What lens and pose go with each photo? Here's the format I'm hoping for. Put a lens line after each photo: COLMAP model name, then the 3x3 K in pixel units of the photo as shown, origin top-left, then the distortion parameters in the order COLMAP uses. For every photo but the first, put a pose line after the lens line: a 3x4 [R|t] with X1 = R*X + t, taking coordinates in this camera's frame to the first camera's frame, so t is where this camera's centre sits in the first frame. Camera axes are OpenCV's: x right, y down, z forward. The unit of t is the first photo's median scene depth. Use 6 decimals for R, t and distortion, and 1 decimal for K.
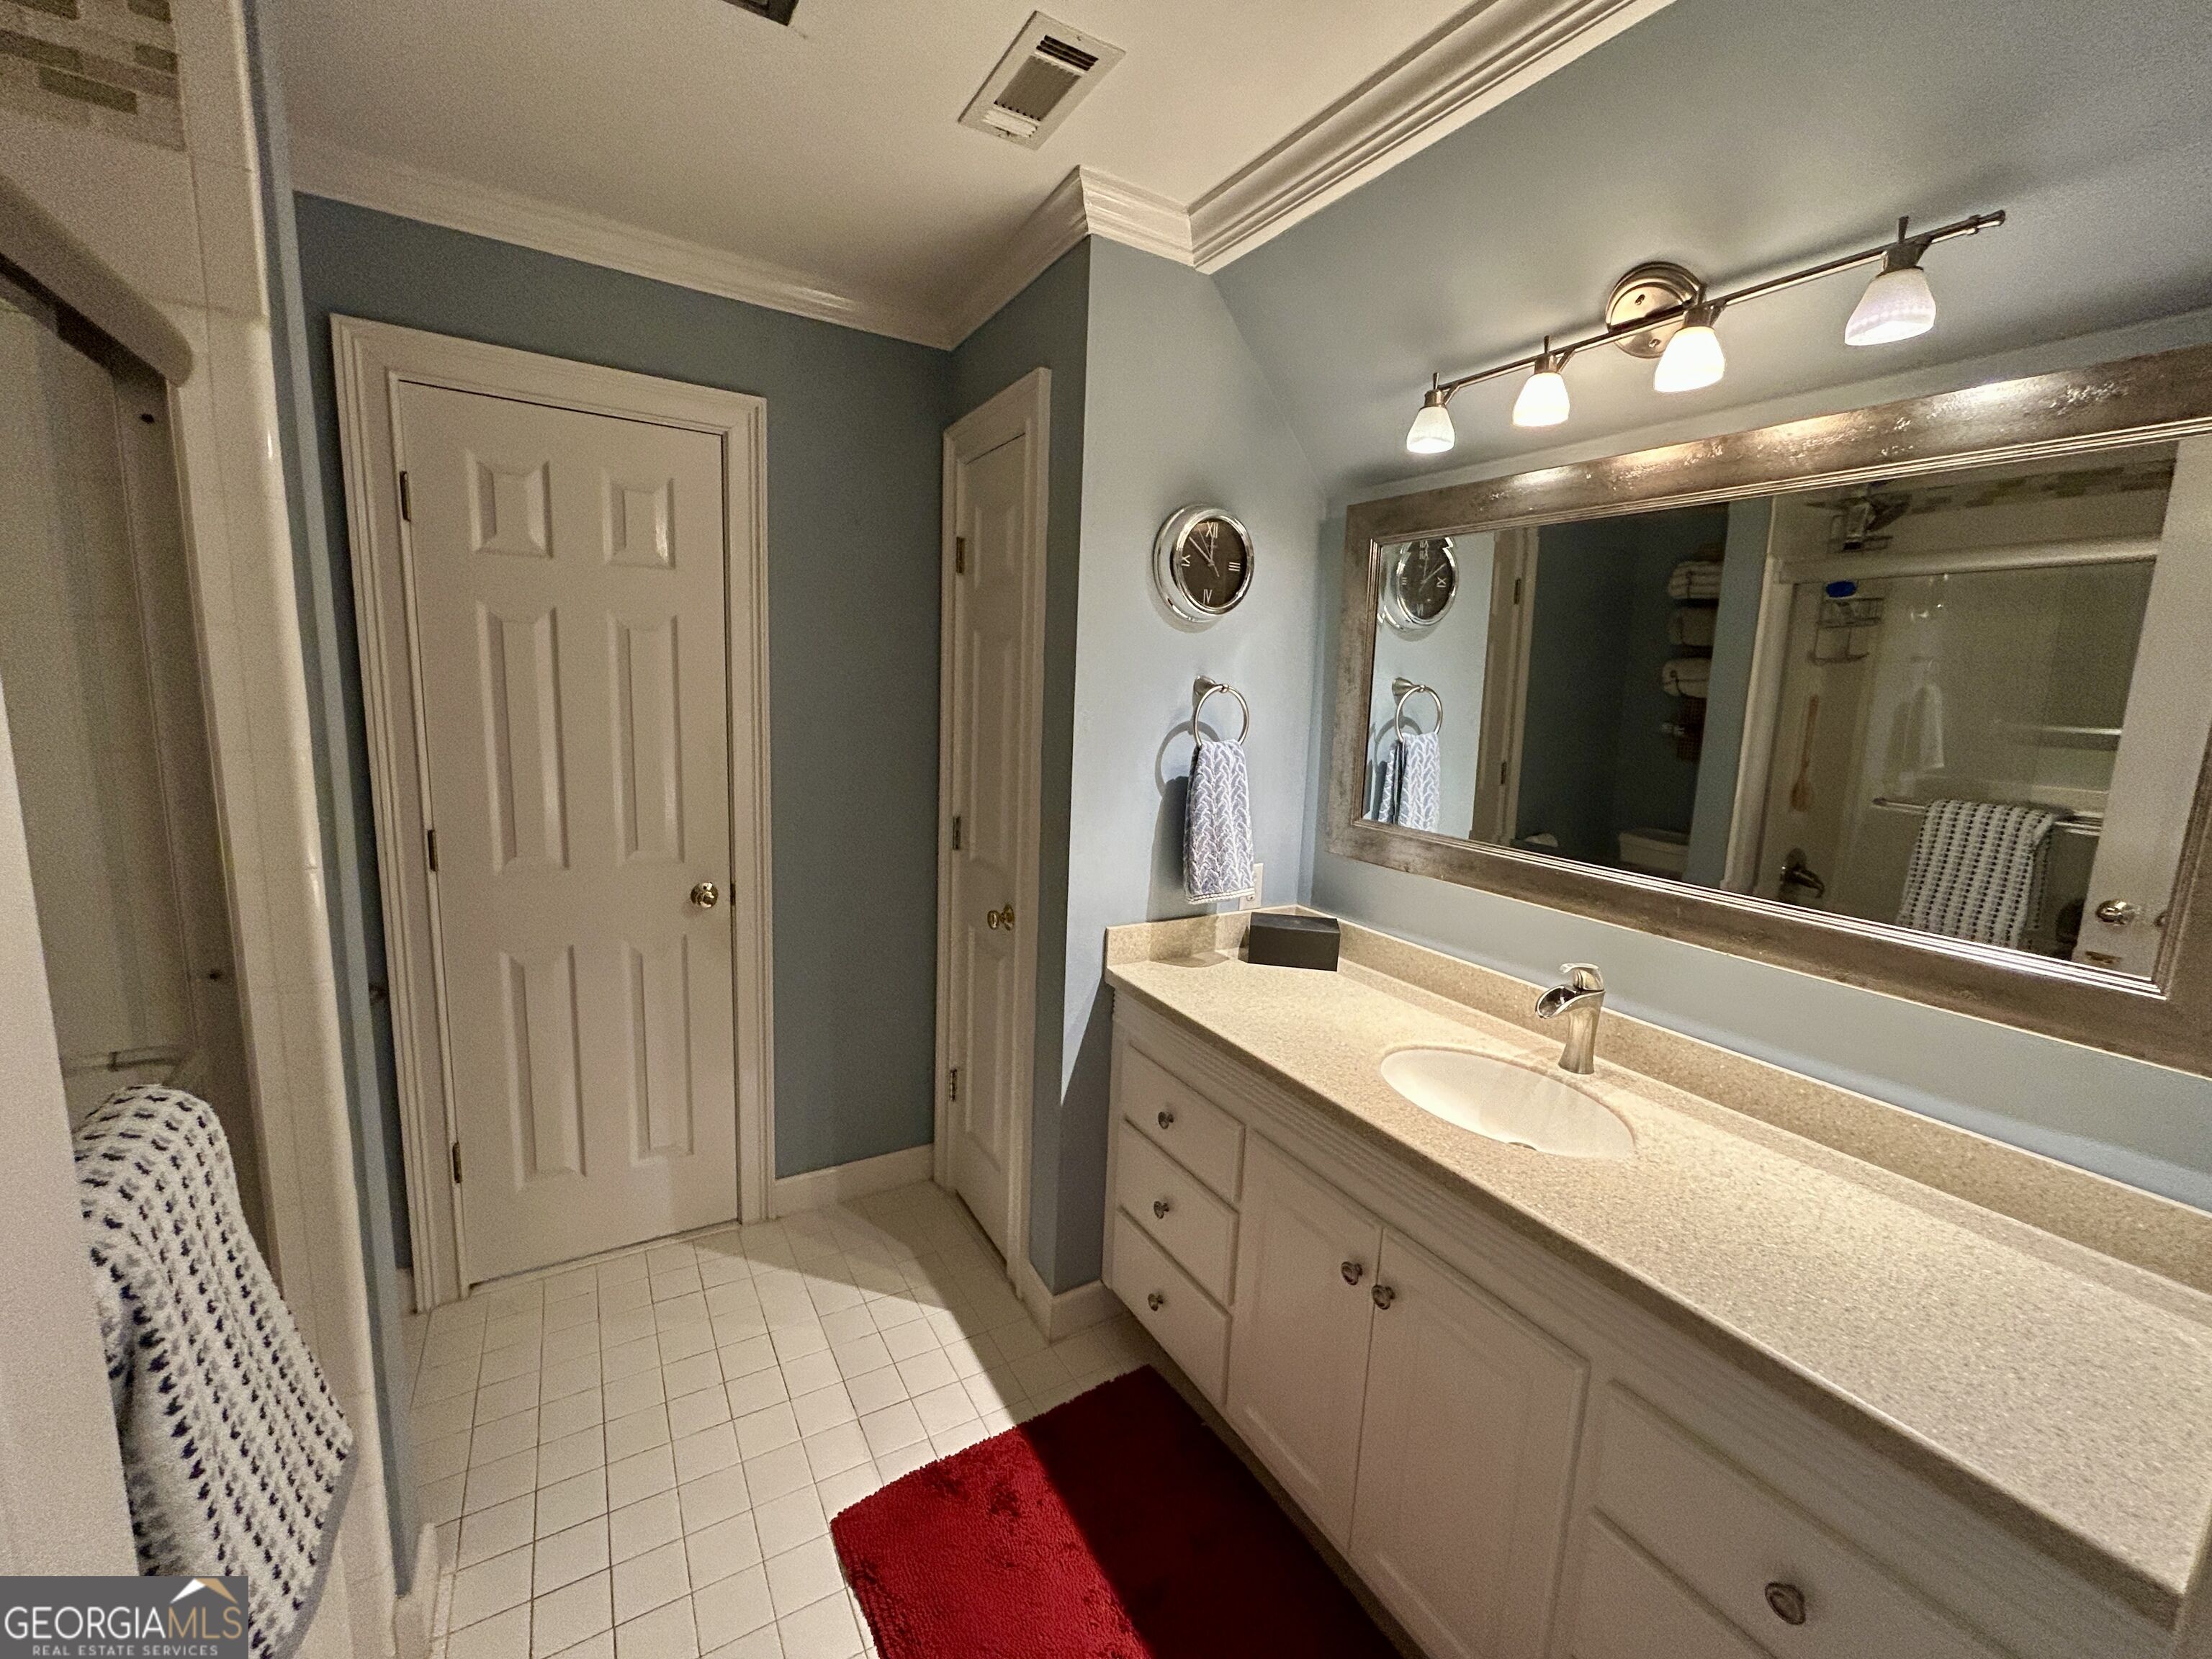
lens RADIAL K [[893.9, 0, 1109.4], [0, 893.9, 829.1], [0, 0, 1]] dist [-0.004496, 0.002242]
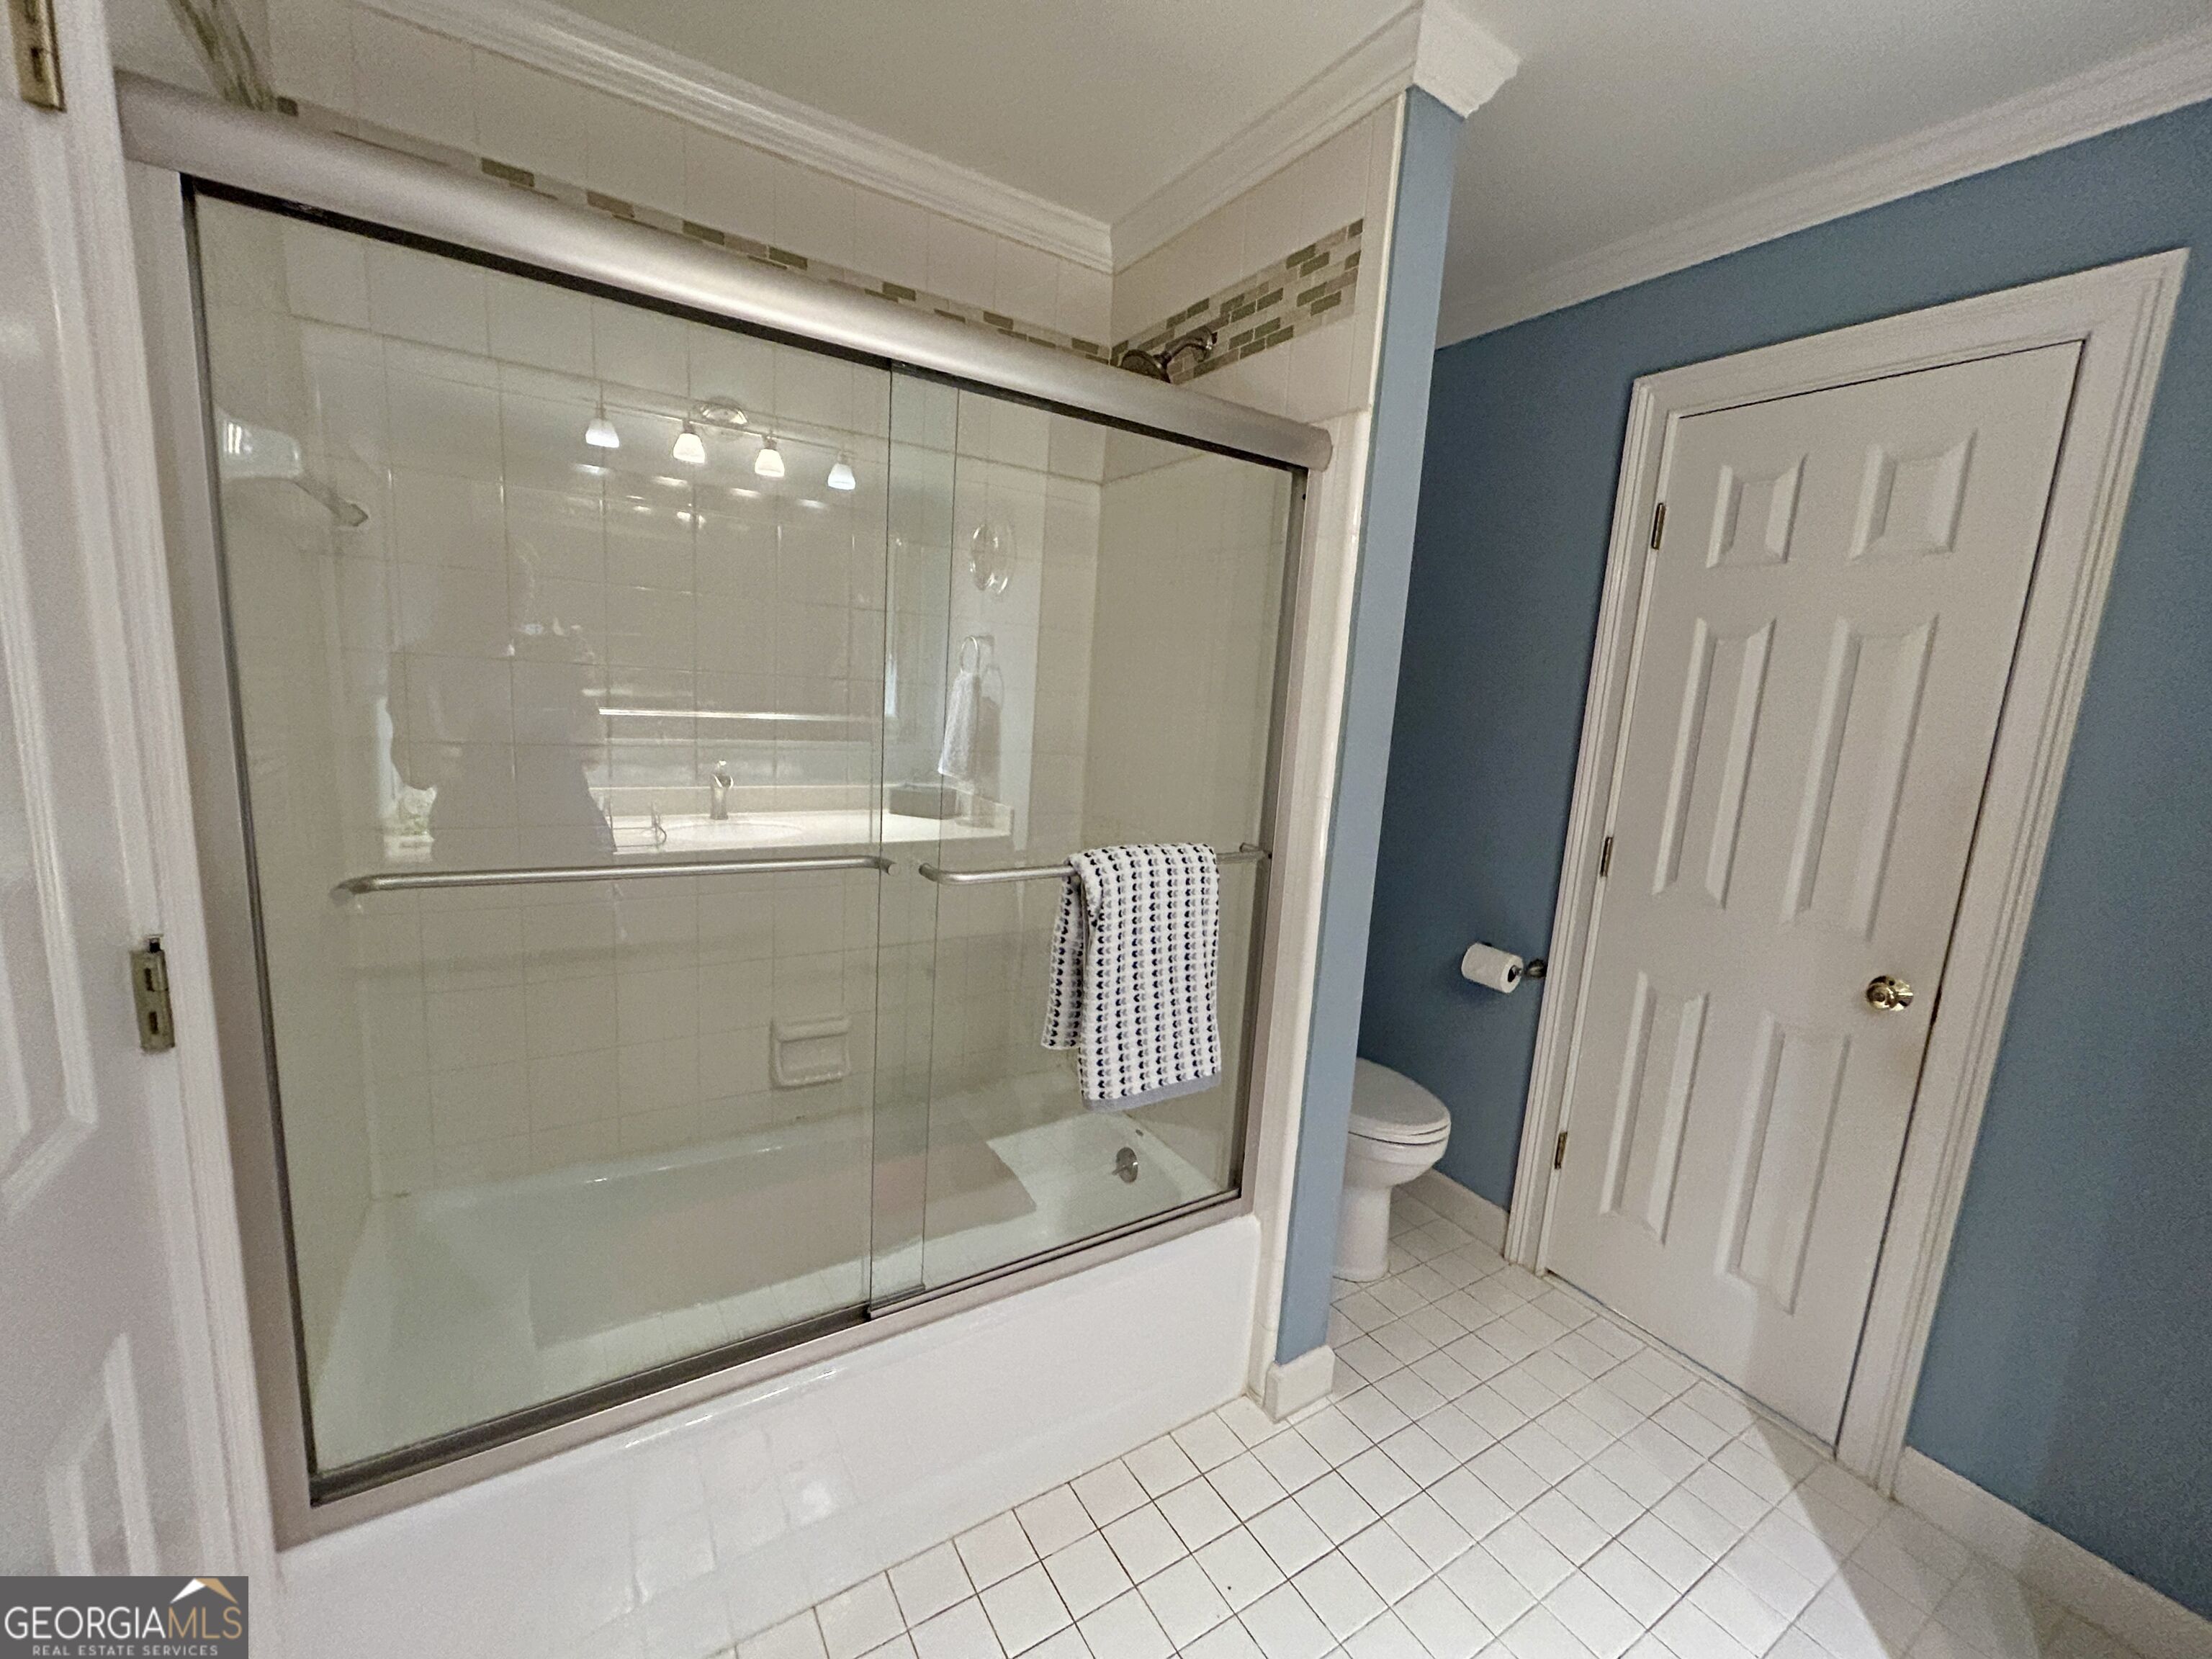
lens RADIAL K [[893.9, 0, 1109.6], [0, 893.9, 823.4], [0, 0, 1]] dist [-0.004496, 0.002242]
pose [[0.019112, 0.115392, -0.993136, 0.262809], [-0.226194, 0.968063, 0.108126, 0.005245], [0.973895, 0.222575, 0.044603, 0.335064]]
